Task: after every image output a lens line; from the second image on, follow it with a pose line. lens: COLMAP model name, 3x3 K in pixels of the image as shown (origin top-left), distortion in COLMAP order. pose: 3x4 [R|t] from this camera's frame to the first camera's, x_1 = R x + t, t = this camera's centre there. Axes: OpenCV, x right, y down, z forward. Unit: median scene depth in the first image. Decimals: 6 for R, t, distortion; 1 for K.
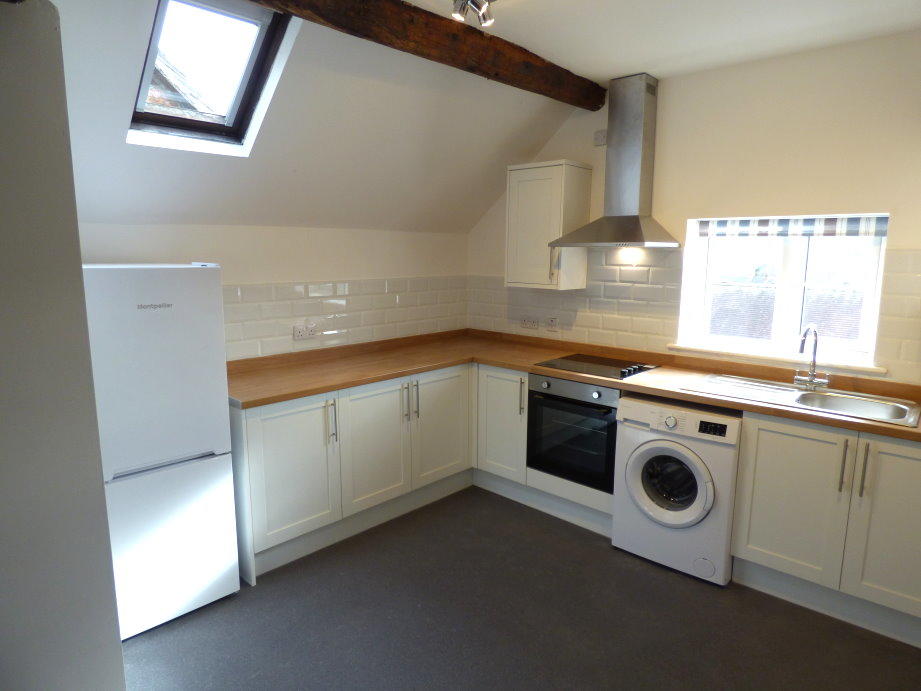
lens RADIAL K [[566.7, 0, 460.5], [0, 566.7, 344.3], [0, 0, 1]] dist [-0.007798, -0.003355]
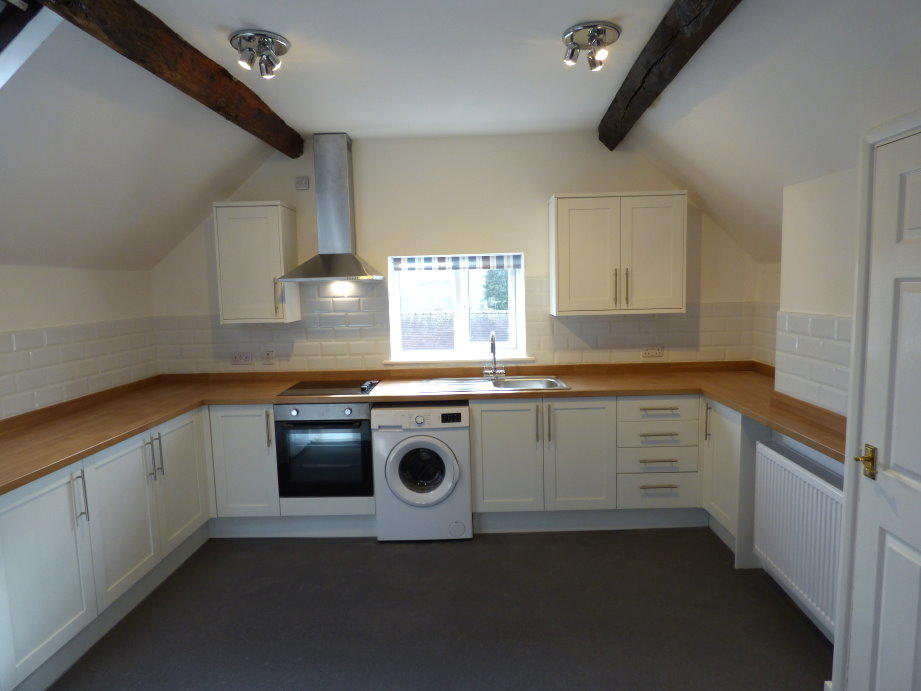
lens RADIAL K [[566.7, 0, 460.9], [0, 566.7, 344.2], [0, 0, 1]] dist [-0.007798, -0.003355]
pose [[0.745413, -0.096143, 0.659633, -0.313716], [0.137611, 0.990424, -0.011149, 0.000327], [-0.652245, 0.099083, 0.751505, 0.002128]]
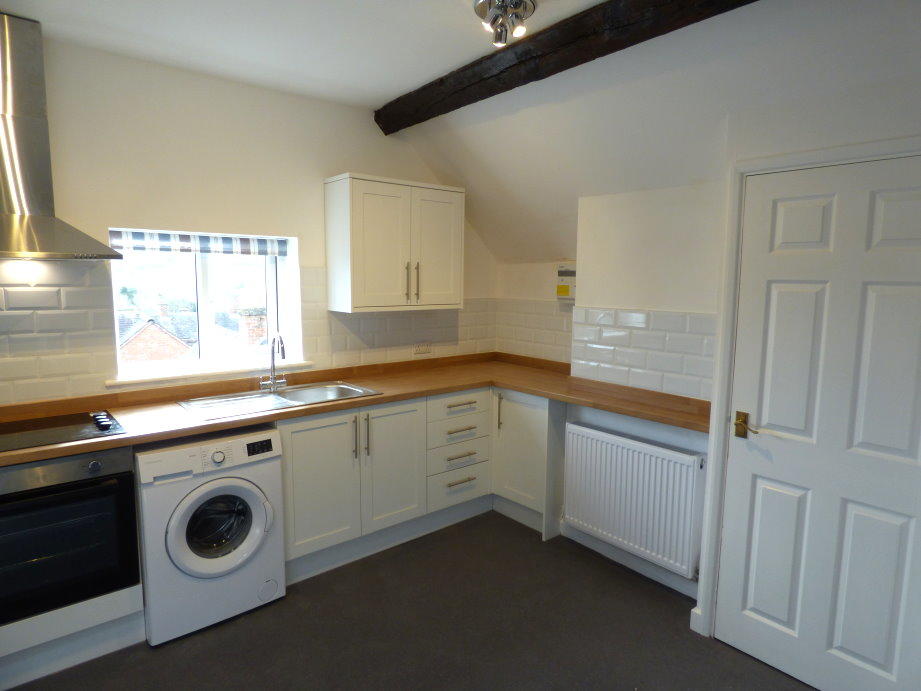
lens RADIAL K [[566.7, 0, 459.3], [0, 566.7, 342.9], [0, 0, 1]] dist [-0.007798, -0.003355]
pose [[0.115826, -0.120807, 0.985896, -0.386047], [0.151521, 0.983108, 0.102665, -0.065437], [-0.981644, 0.137492, 0.132174, 0.429068]]
